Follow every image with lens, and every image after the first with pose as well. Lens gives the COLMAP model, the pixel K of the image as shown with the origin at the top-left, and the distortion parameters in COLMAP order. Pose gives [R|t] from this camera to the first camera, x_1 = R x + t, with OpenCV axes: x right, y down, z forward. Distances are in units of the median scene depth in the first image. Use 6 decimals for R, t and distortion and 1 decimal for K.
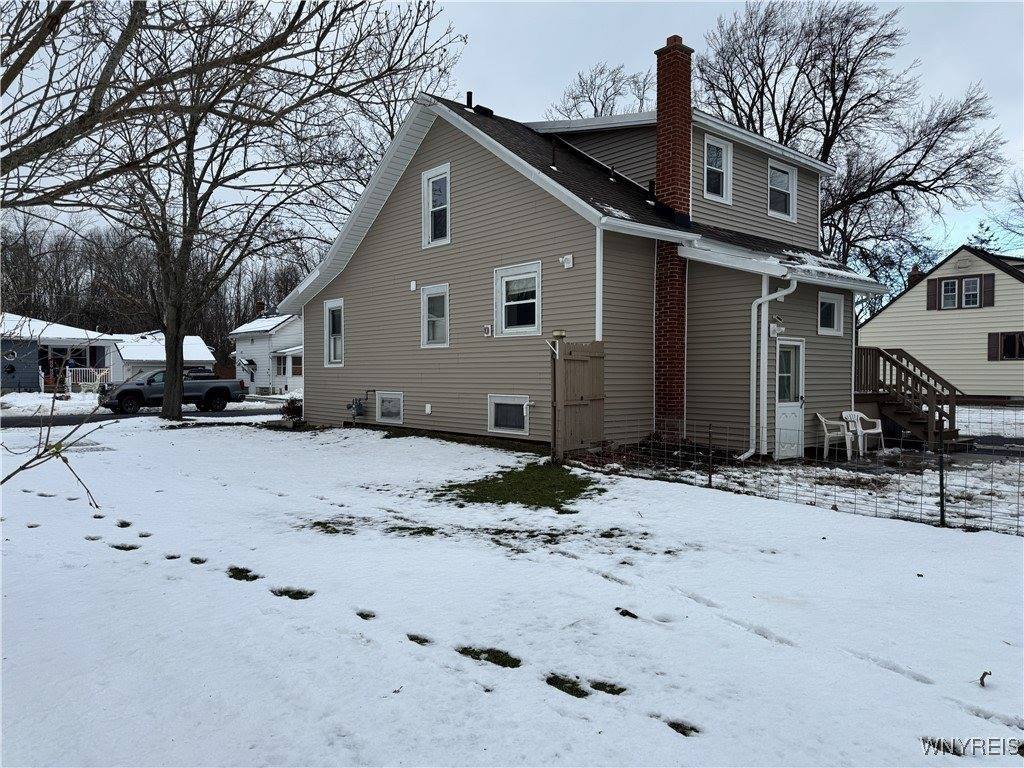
lens RADIAL K [[714.4, 0, 509.6], [0, 714.4, 386.4], [0, 0, 1]] dist [0.047188, -0.015533]
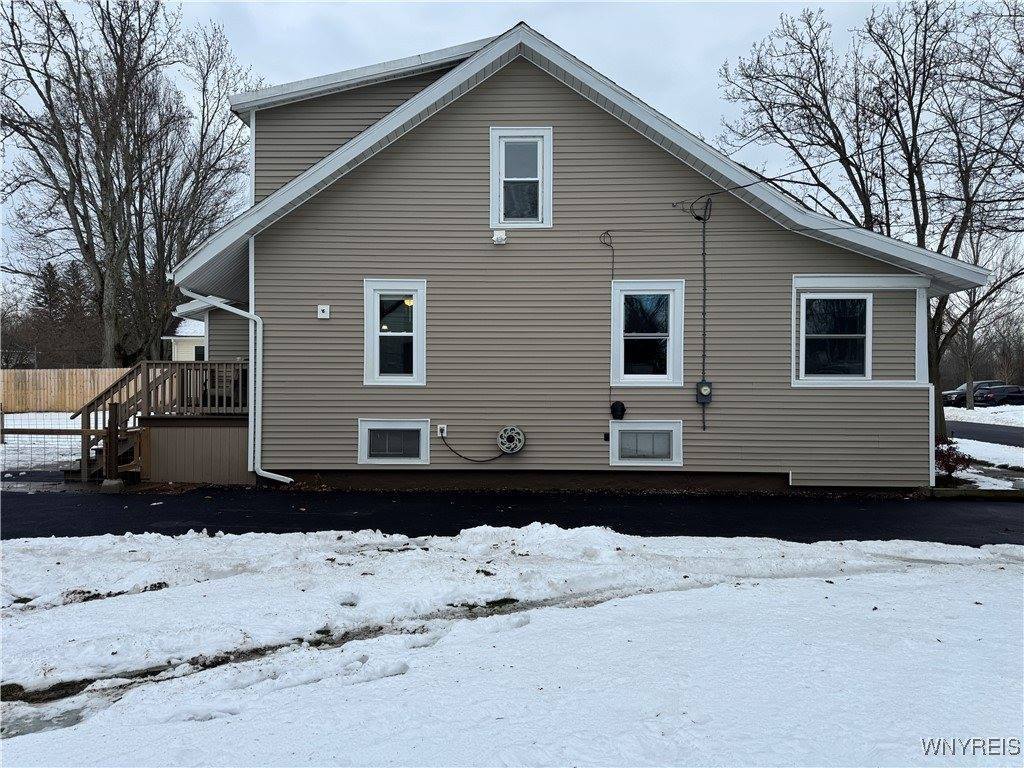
lens RADIAL K [[714.4, 0, 512.0], [0, 714.4, 385.8], [0, 0, 1]] dist [0.047188, -0.015533]
pose [[0.676596, 0.002699, 0.736350, -0.550651], [0.010161, 0.999864, -0.013001, -0.013049], [-0.736285, 0.016278, 0.676476, 0.396460]]
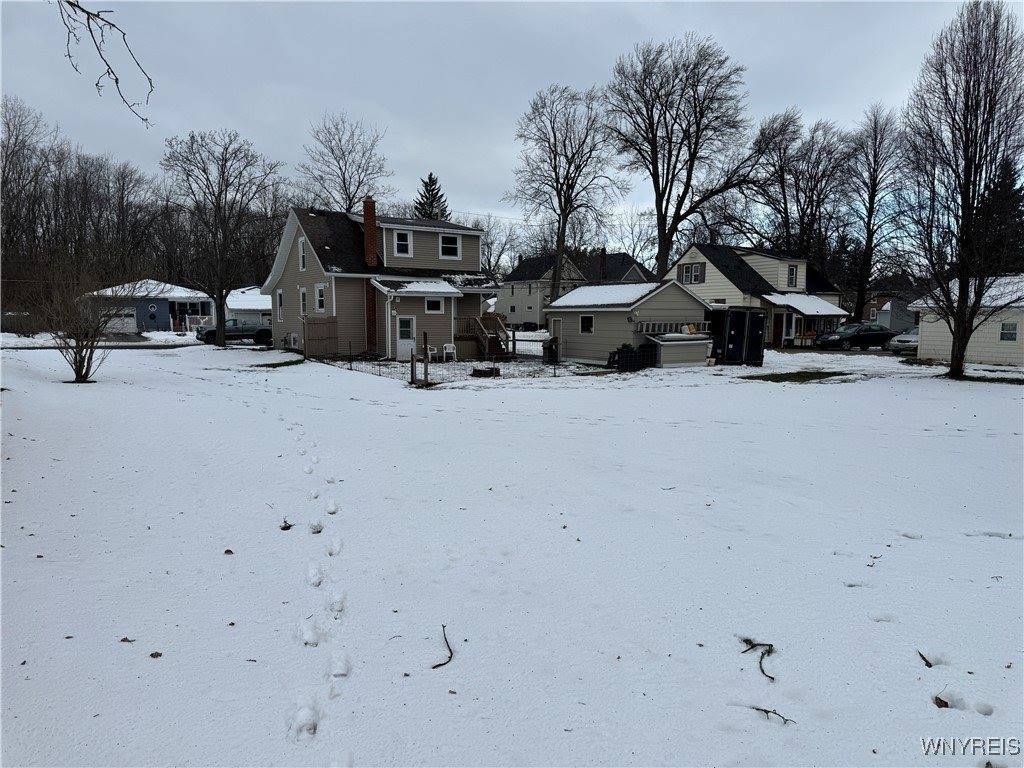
lens RADIAL K [[714.4, 0, 514.0], [0, 714.4, 383.4], [0, 0, 1]] dist [0.047188, -0.015533]
pose [[0.987318, 0.018916, -0.157624, 0.779531], [-0.006283, 0.996754, 0.080261, -0.020263], [0.158631, -0.078253, 0.984232, -1.006771]]
